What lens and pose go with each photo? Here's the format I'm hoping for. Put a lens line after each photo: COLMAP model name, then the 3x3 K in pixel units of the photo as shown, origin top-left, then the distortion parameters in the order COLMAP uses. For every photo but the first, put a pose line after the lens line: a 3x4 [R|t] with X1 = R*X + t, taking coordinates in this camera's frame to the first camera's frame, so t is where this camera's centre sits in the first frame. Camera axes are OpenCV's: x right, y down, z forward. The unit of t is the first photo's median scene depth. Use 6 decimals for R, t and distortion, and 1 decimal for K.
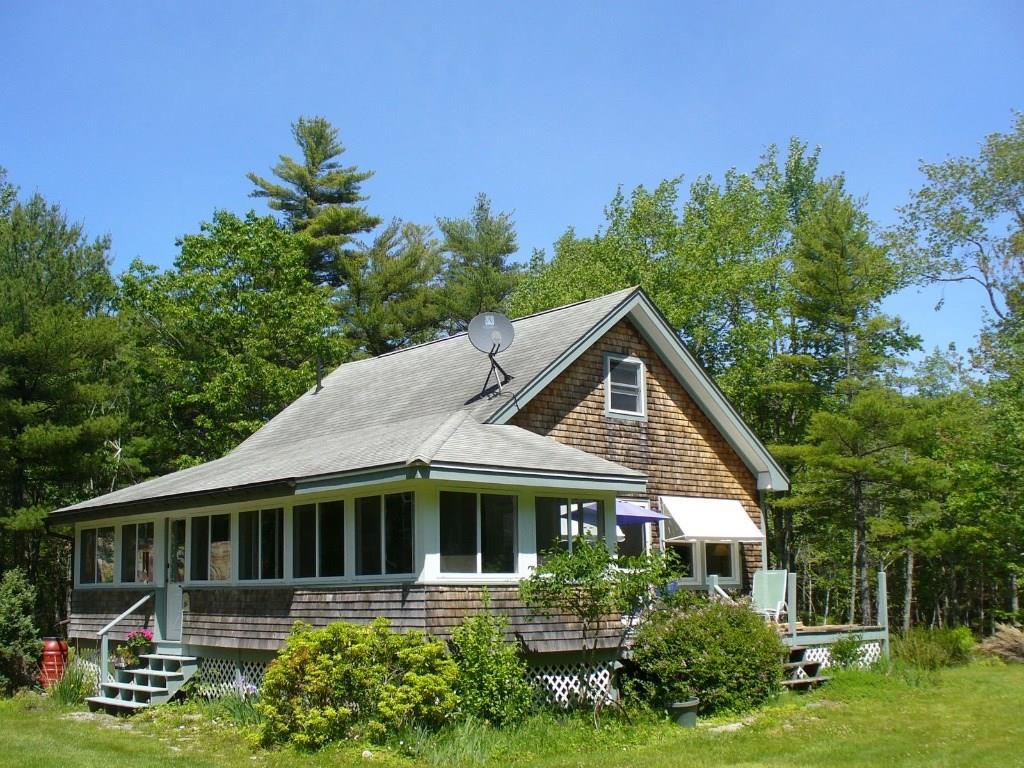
lens RADIAL K [[1284.0, 0, 512.0], [0, 1284.0, 384.0], [0, 0, 1]] dist [-0.185428, 0.060220]
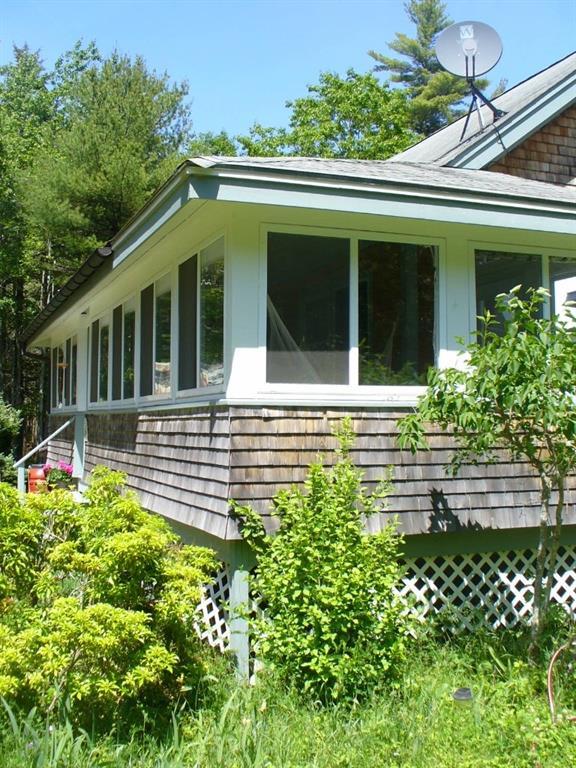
lens RADIAL K [[963.0, 0, 288.0], [0, 963.0, 384.0], [0, 0, 1]] dist [-0.185428, 0.060220]
pose [[0.934276, -0.001045, -0.356549, 0.086307], [0.047015, 0.991625, 0.120290, 0.089278], [0.353437, -0.129147, 0.926501, 0.562289]]
